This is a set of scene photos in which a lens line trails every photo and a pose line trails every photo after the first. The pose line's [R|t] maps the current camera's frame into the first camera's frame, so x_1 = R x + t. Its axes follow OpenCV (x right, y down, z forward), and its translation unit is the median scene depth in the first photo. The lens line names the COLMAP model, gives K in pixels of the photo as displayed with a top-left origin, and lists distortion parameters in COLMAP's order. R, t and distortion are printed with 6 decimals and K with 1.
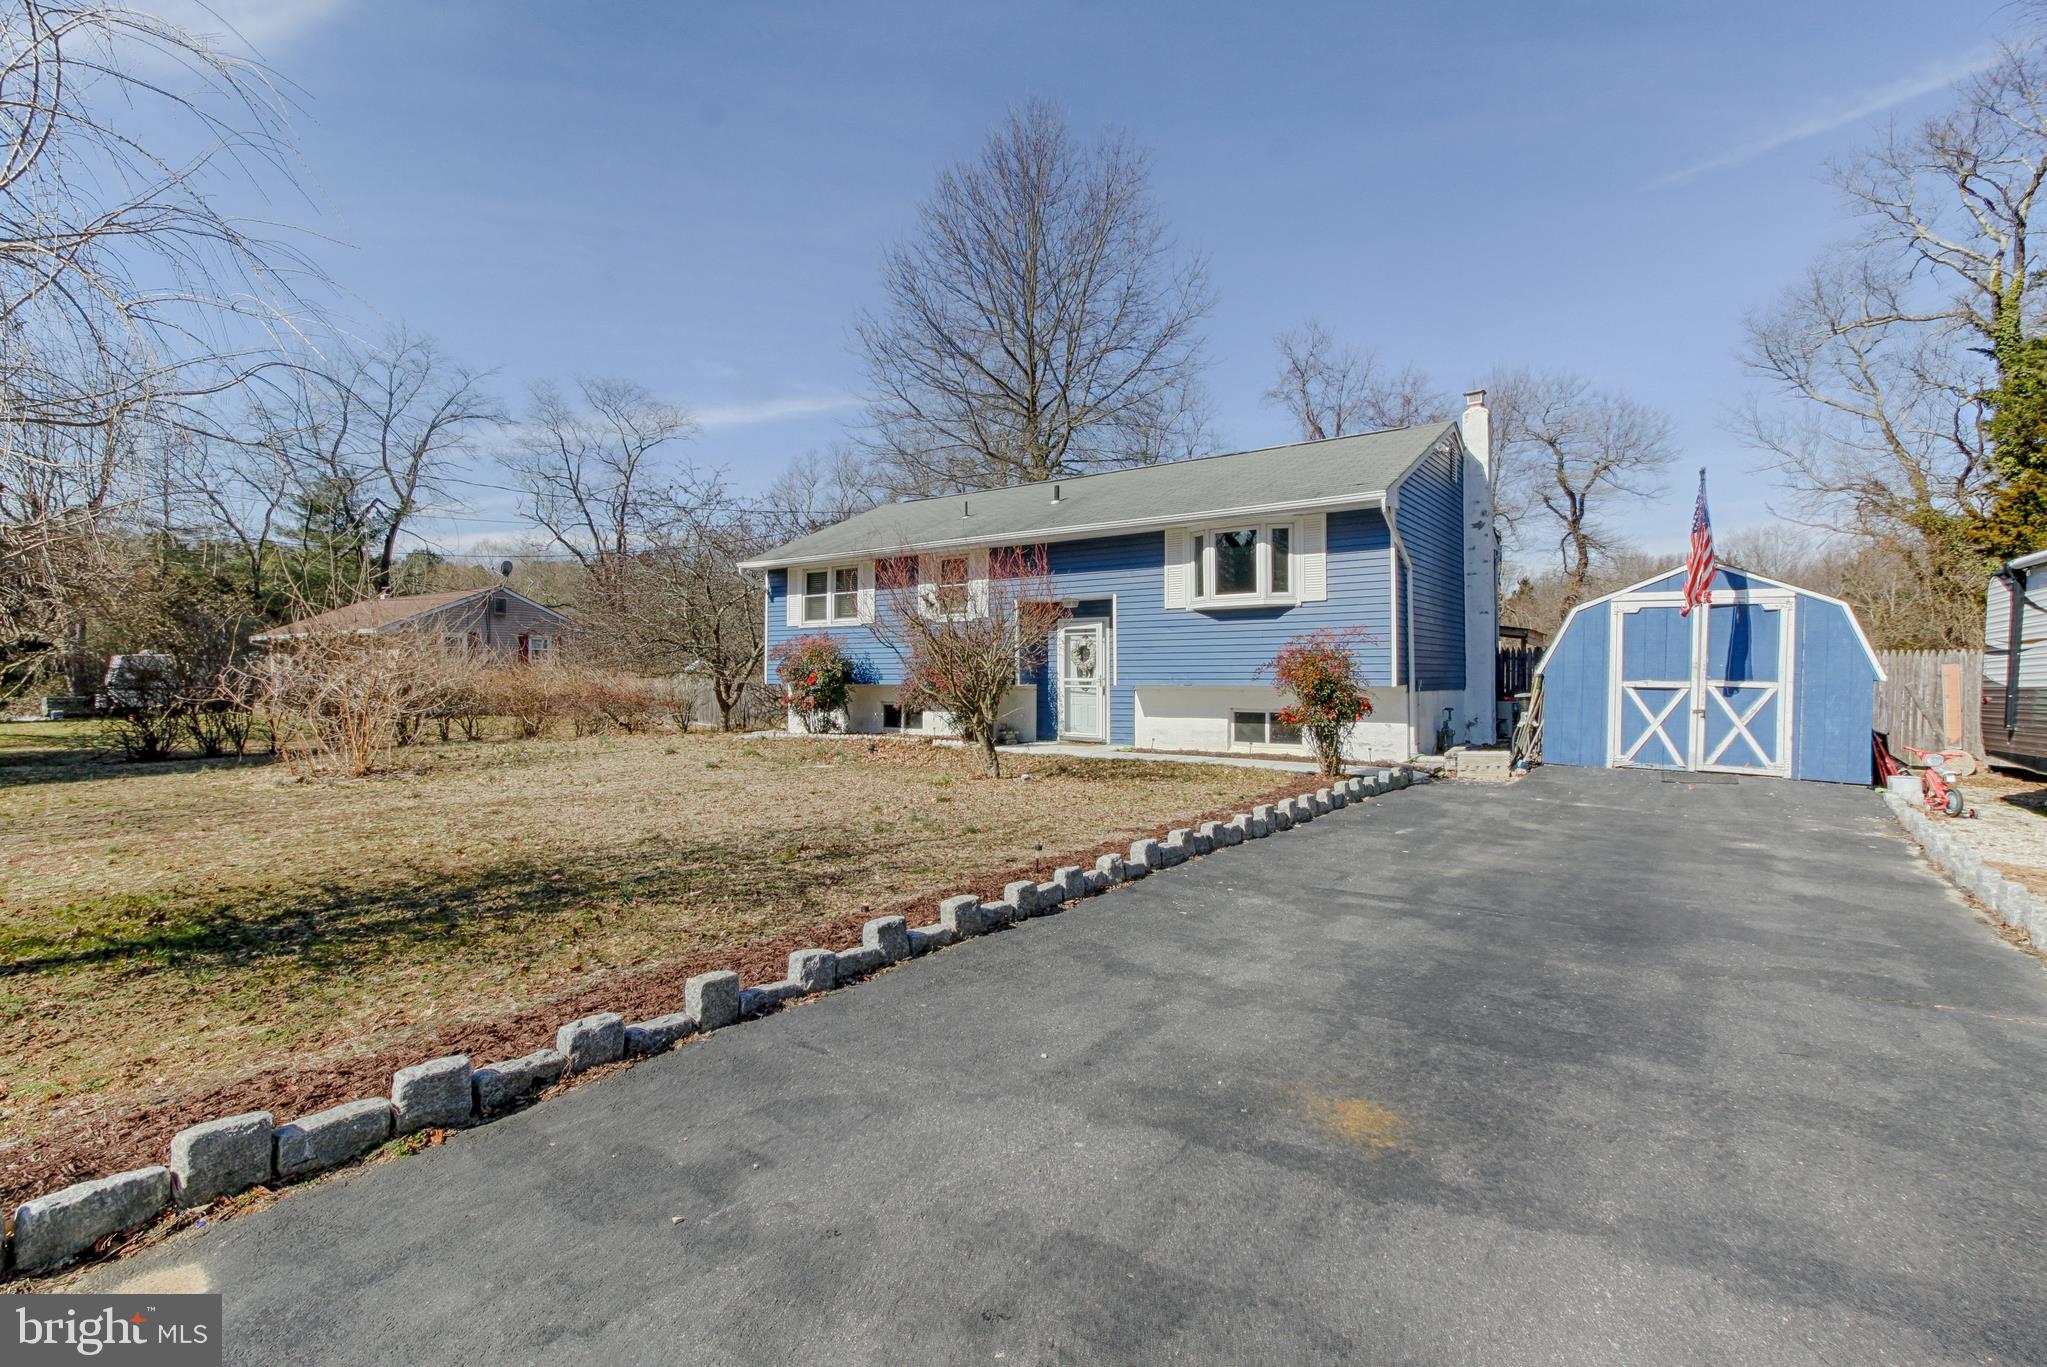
lens RADIAL K [[941.1, 0, 1004.3], [0, 941.1, 697.4], [0, 0, 1]] dist [0.004830, -0.006031]
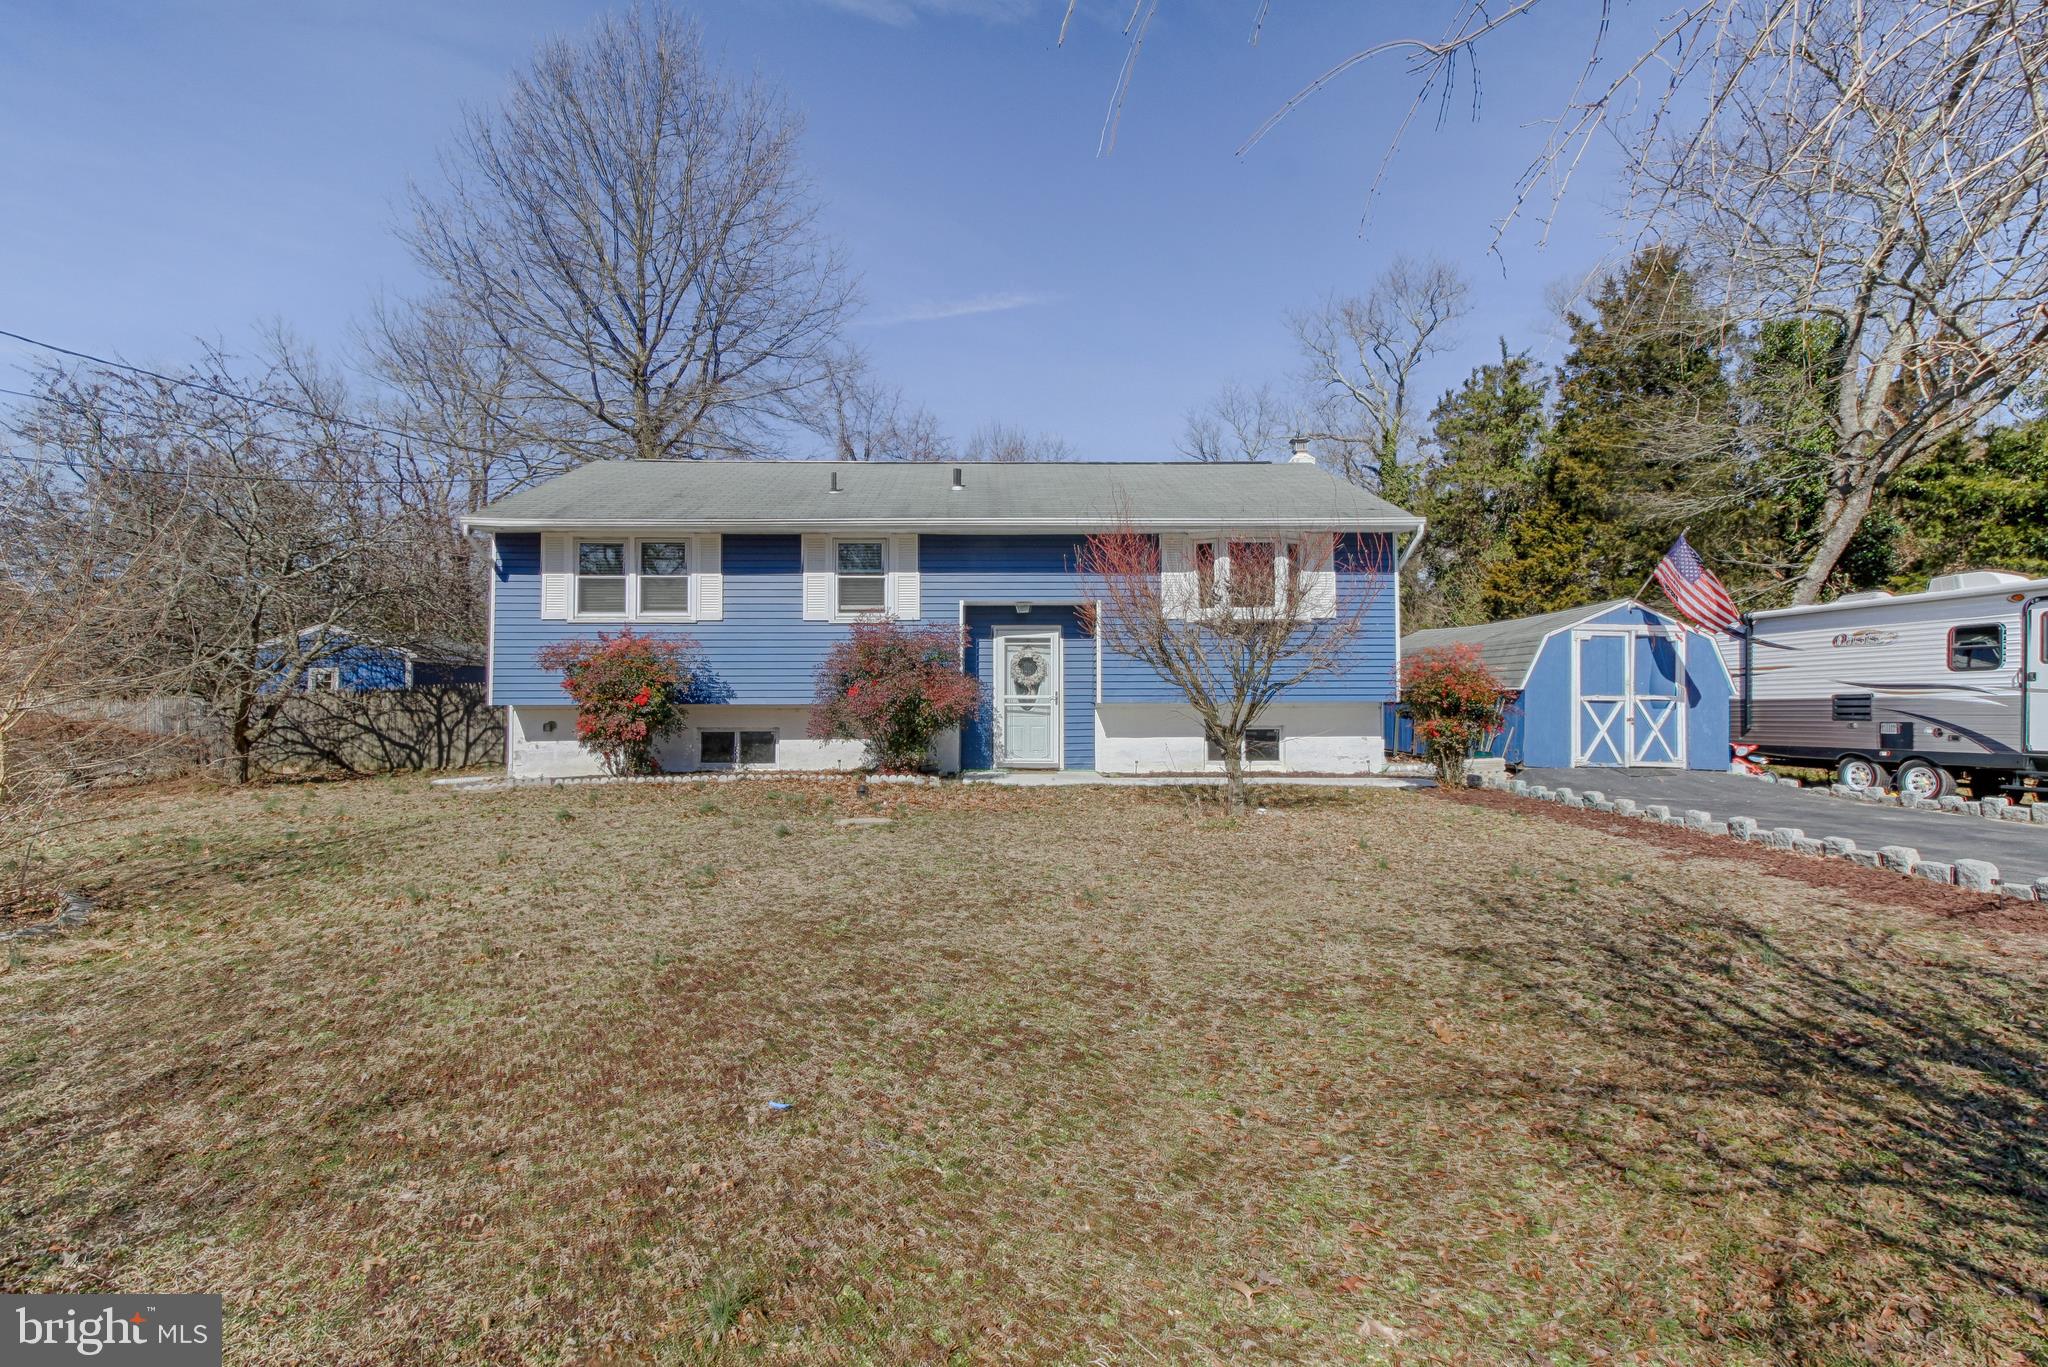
lens RADIAL K [[941.5, 0, 1023.7], [0, 941.5, 678.2], [0, 0, 1]] dist [0.004830, -0.006031]
pose [[0.799623, 0.009721, 0.600424, -0.444945], [0.015055, 0.999230, -0.036228, -0.004583], [-0.600314, 0.038008, 0.798861, 0.315355]]
